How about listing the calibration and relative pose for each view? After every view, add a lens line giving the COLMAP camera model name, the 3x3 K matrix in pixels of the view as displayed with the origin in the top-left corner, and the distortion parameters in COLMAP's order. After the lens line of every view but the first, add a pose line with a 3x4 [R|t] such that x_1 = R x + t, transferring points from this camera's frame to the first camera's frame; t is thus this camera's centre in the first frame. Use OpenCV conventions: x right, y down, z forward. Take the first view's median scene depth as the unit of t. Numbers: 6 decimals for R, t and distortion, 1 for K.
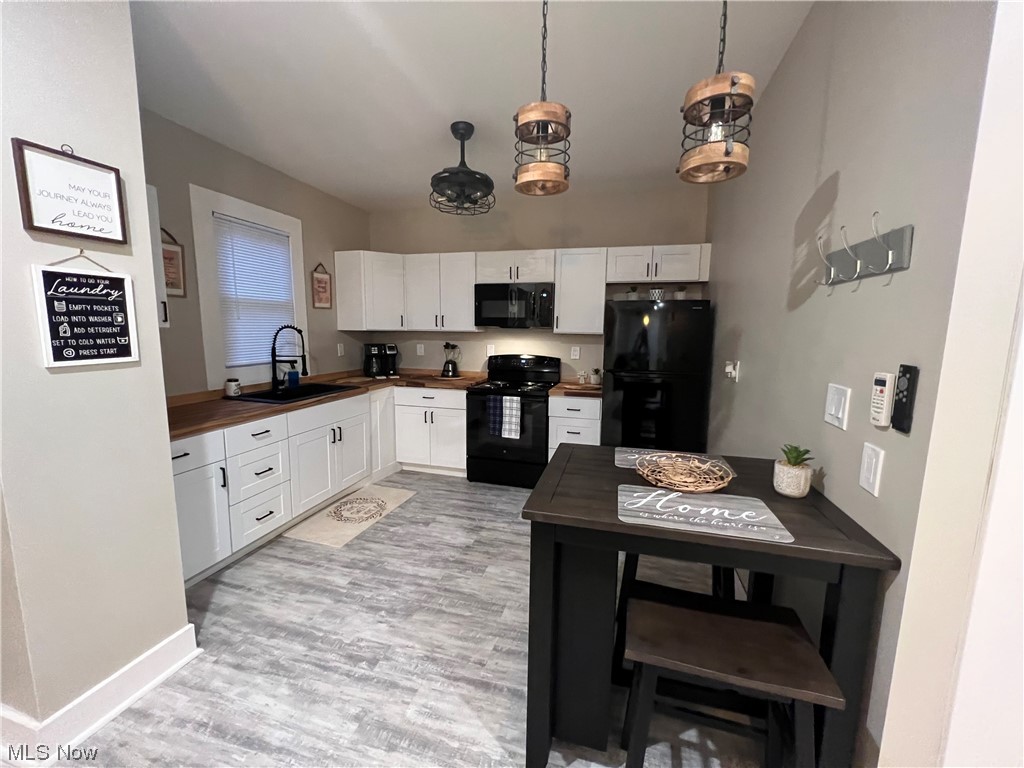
lens RADIAL K [[445.8, 0, 511.4], [0, 445.8, 389.7], [0, 0, 1]] dist [-0.000439, 0.000063]
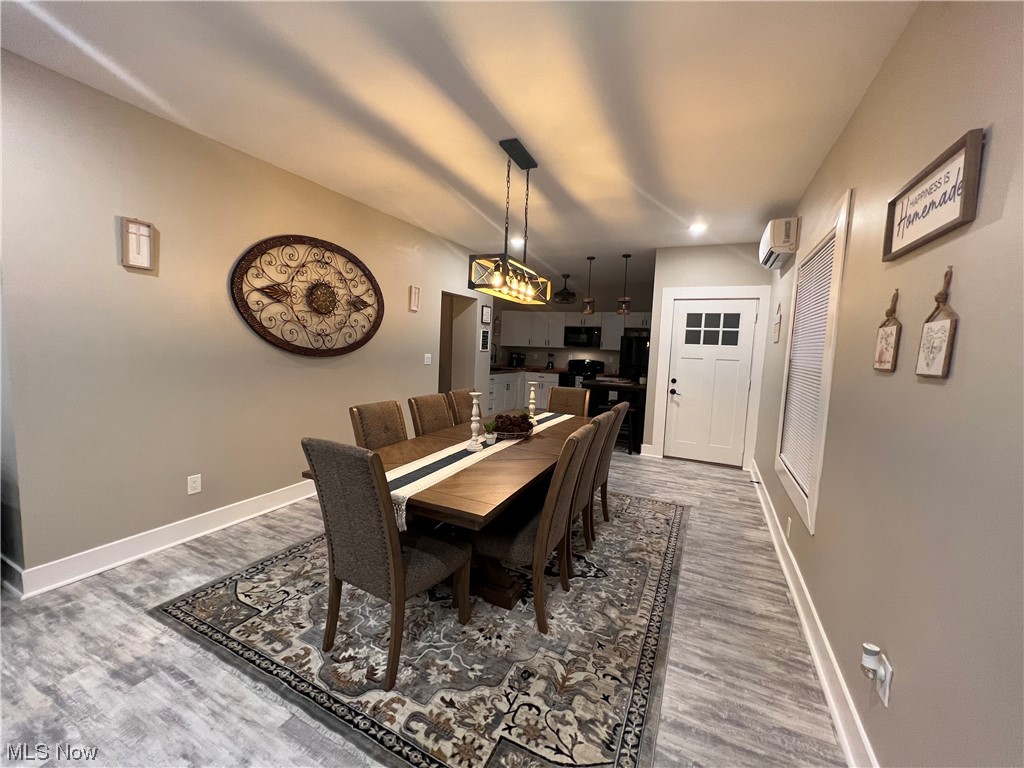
lens RADIAL K [[413.2, 0, 513.3], [0, 413.2, 382.2], [0, 0, 1]] dist [-0.000663, 0.000492]
pose [[0.985639, 0.042824, -0.163344, 0.012394], [-0.051933, 0.997300, -0.051911, 0.155348], [0.160680, 0.059648, 0.985203, -1.023766]]
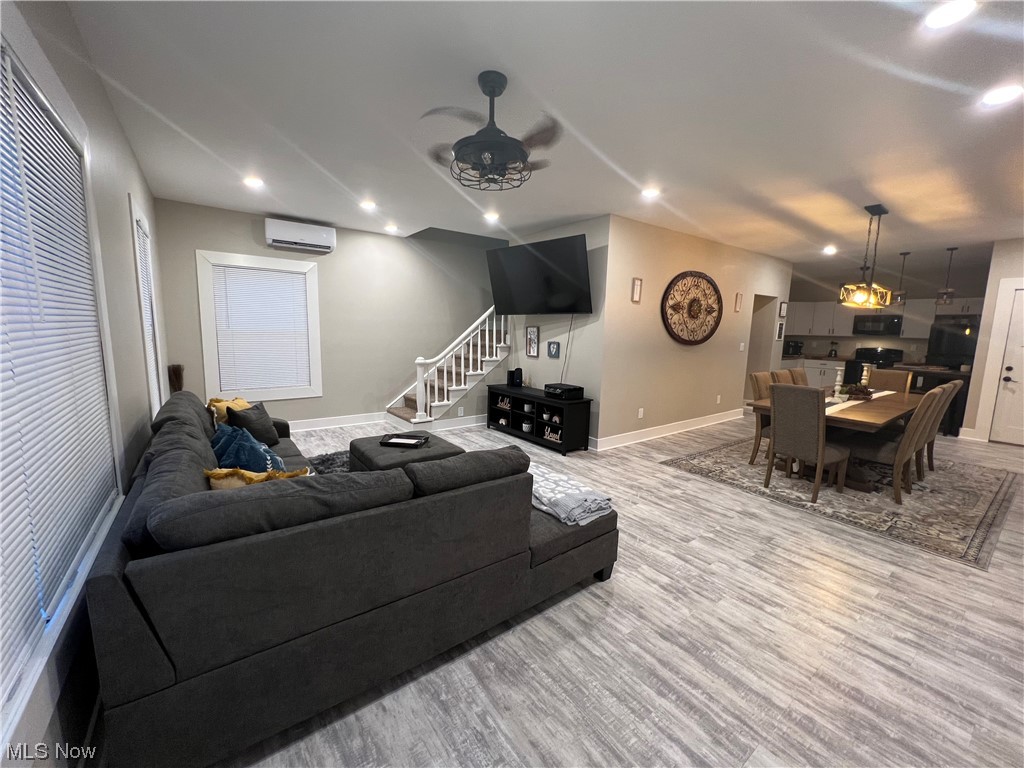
lens RADIAL K [[413.2, 0, 513.3], [0, 413.2, 382.2], [0, 0, 1]] dist [-0.000663, 0.000492]
pose [[0.790303, 0.088081, -0.606352, -0.148440], [-0.099166, 0.994954, 0.015280, 0.235784], [0.604638, 0.048054, 0.795050, -1.665495]]
